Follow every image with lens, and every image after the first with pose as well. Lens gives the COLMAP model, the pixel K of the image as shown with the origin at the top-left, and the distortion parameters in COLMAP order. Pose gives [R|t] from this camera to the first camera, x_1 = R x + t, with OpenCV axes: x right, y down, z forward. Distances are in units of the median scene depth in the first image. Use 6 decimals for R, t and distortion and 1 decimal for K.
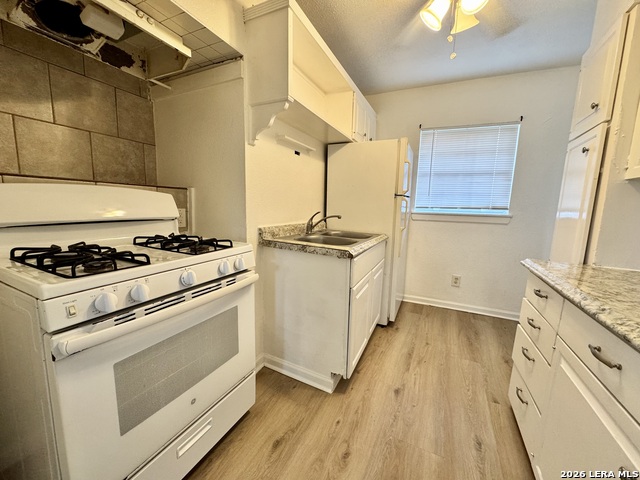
lens RADIAL K [[254.3, 0, 320.6], [0, 254.3, 240.8], [0, 0, 1]] dist [-0.002522, -0.000415]
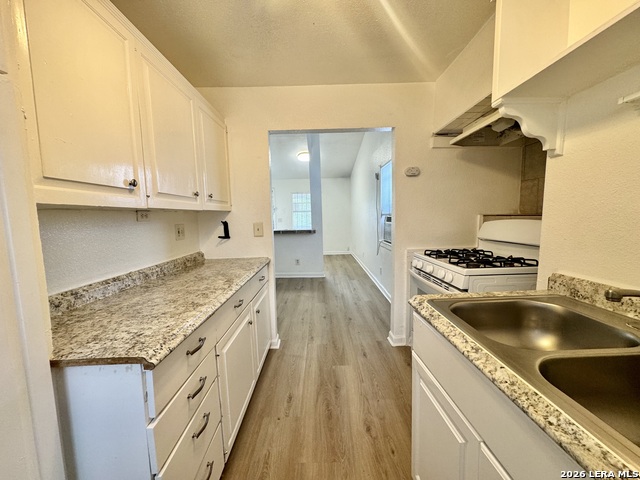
lens RADIAL K [[254.3, 0, 320.6], [0, 254.3, 240.8], [0, 0, 1]] dist [-0.002522, -0.000415]
pose [[-0.895890, 0.033190, -0.443034, 0.680009], [-0.067335, 0.975542, 0.209246, -0.259279], [0.439143, 0.217293, -0.871744, 1.444376]]
